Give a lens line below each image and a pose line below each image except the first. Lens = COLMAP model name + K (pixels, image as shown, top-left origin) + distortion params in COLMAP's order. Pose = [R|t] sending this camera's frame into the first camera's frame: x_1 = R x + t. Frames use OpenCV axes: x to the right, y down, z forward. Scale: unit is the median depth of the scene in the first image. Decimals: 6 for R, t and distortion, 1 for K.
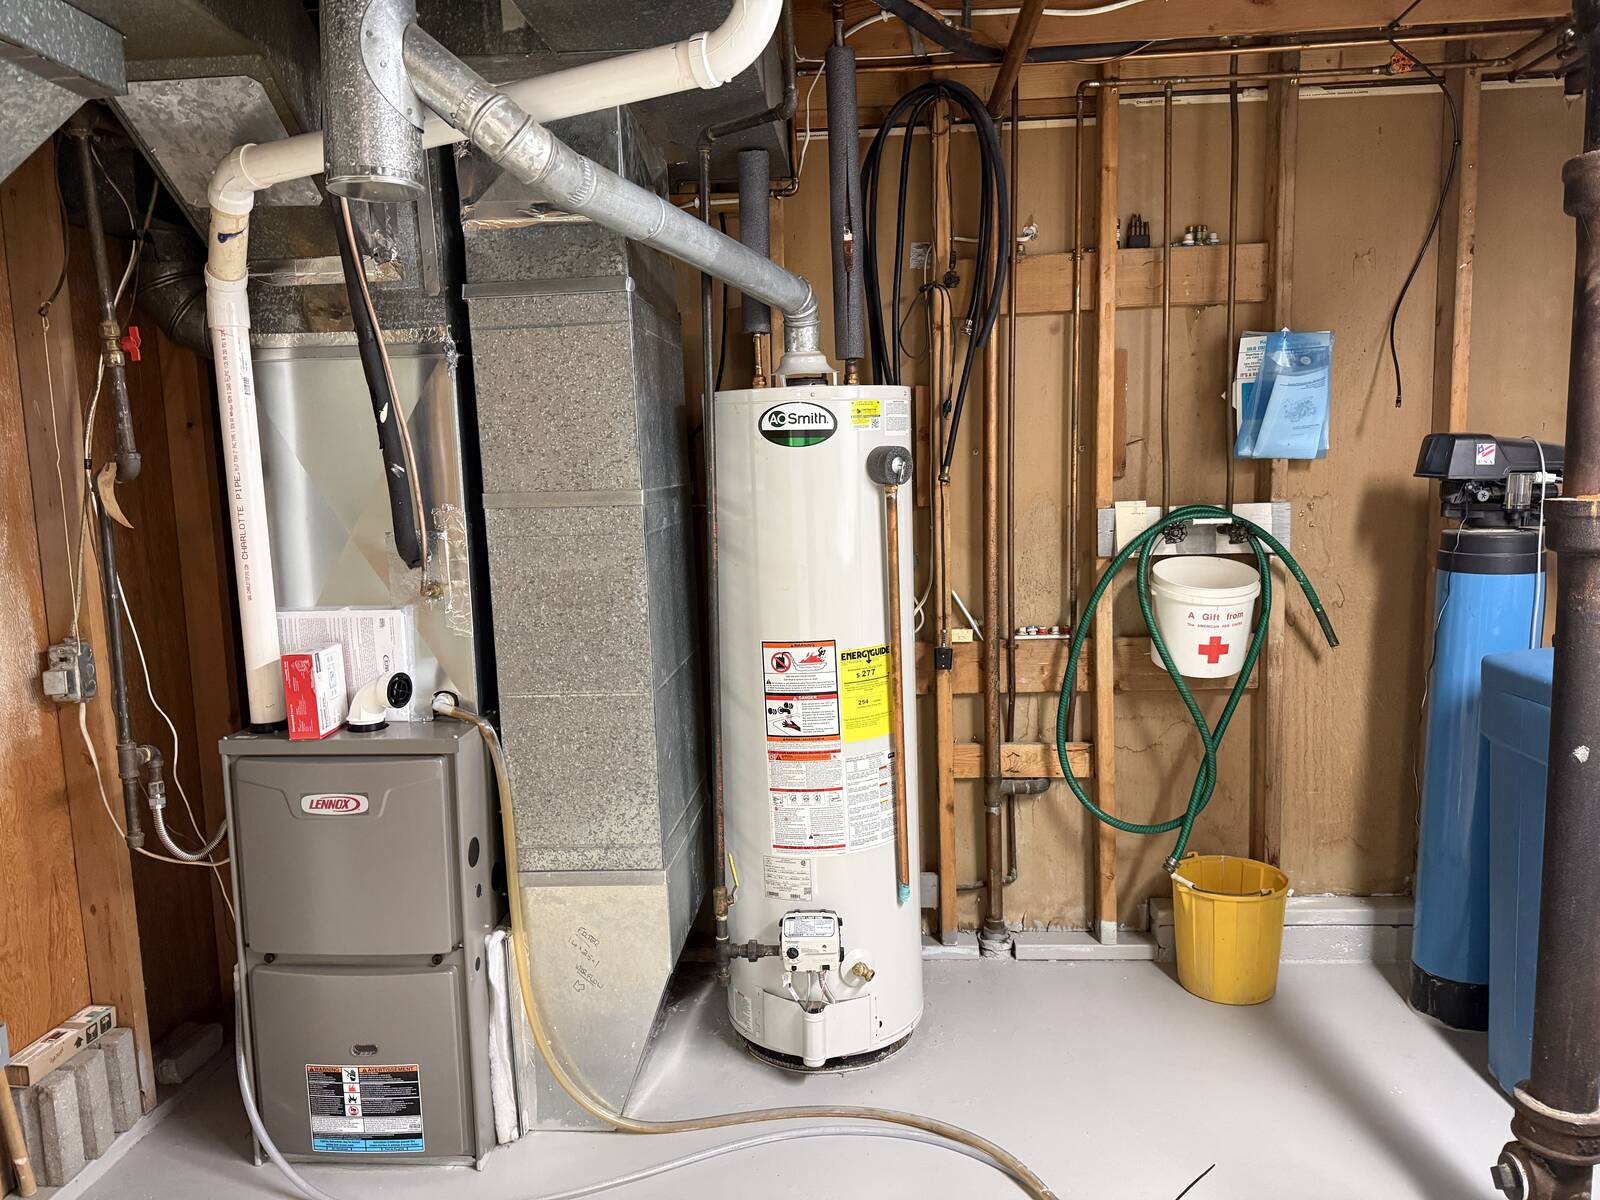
lens RADIAL K [[1109.1, 0, 800.0], [0, 1109.1, 600.0], [0, 0, 1]] dist [0.006728, -0.006341]
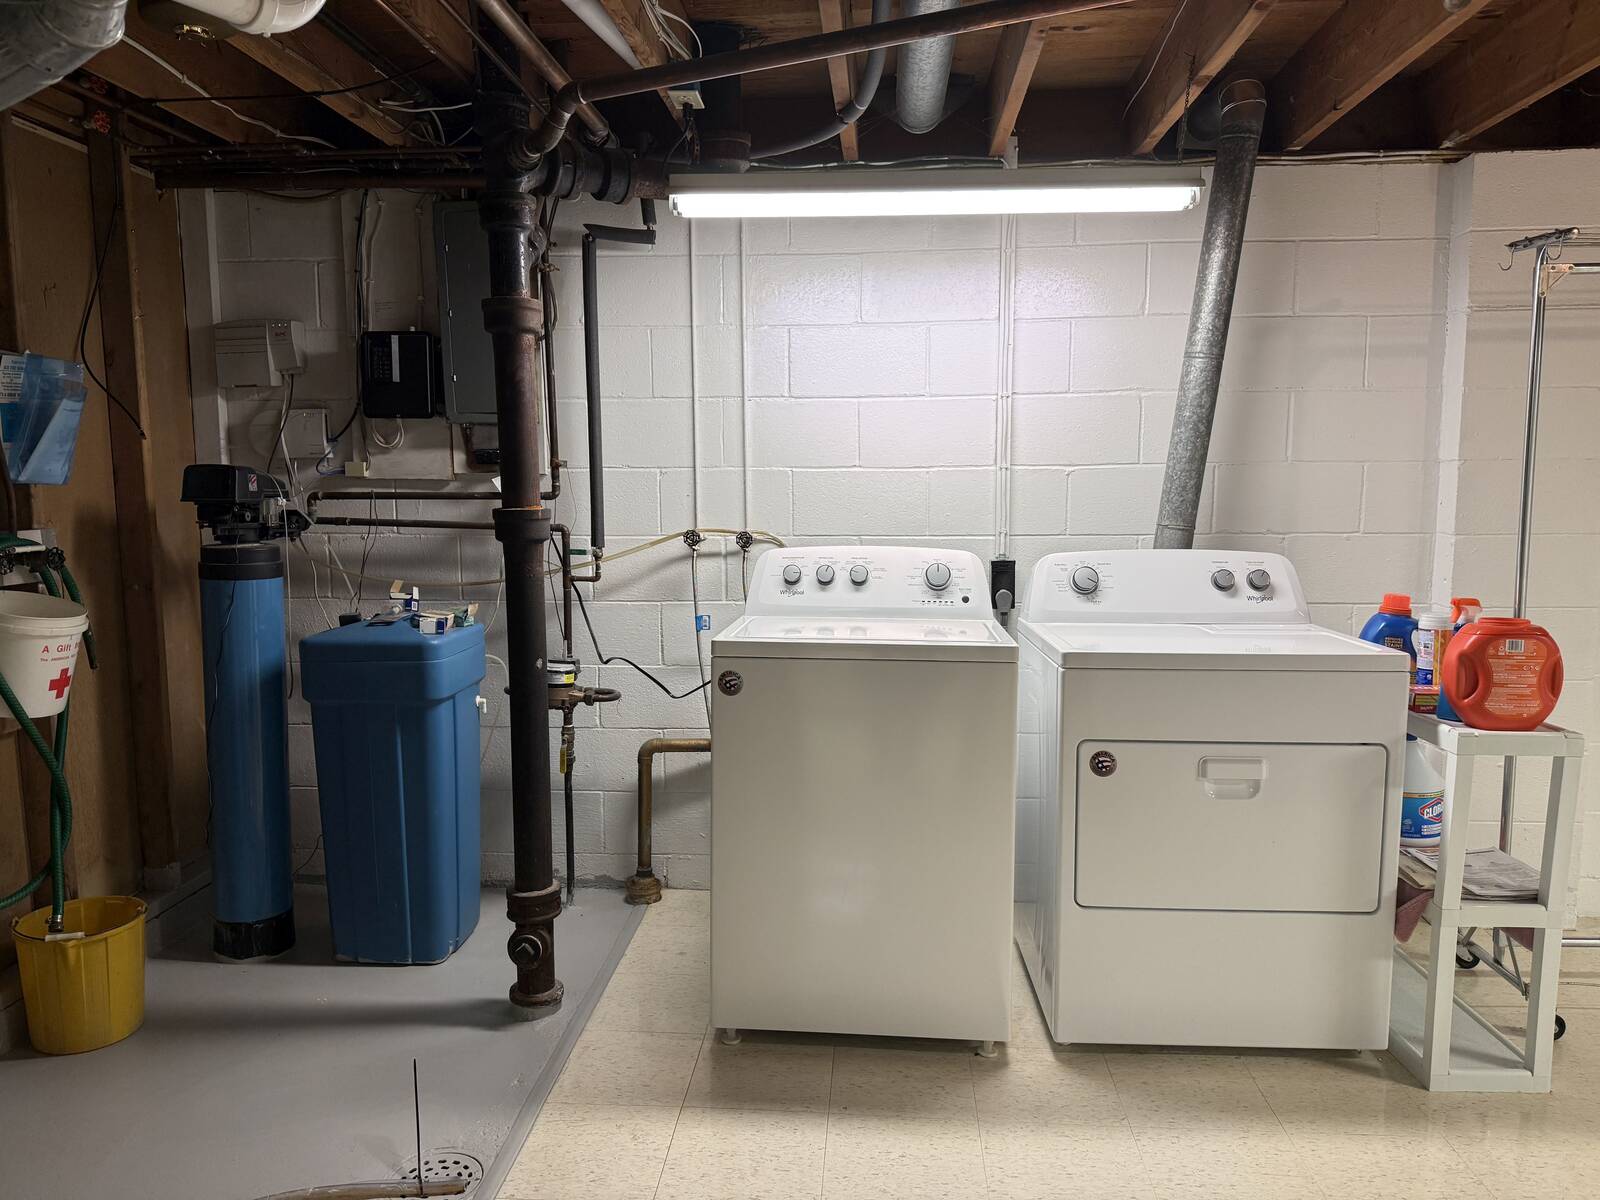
lens RADIAL K [[1109.1, 0, 800.0], [0, 1109.1, 600.0], [0, 0, 1]] dist [0.006728, -0.006341]
pose [[0.011736, -0.082877, 0.996491, -0.557354], [0.125349, 0.988820, 0.080763, -0.022798], [-0.992043, 0.123961, 0.021993, 0.344794]]
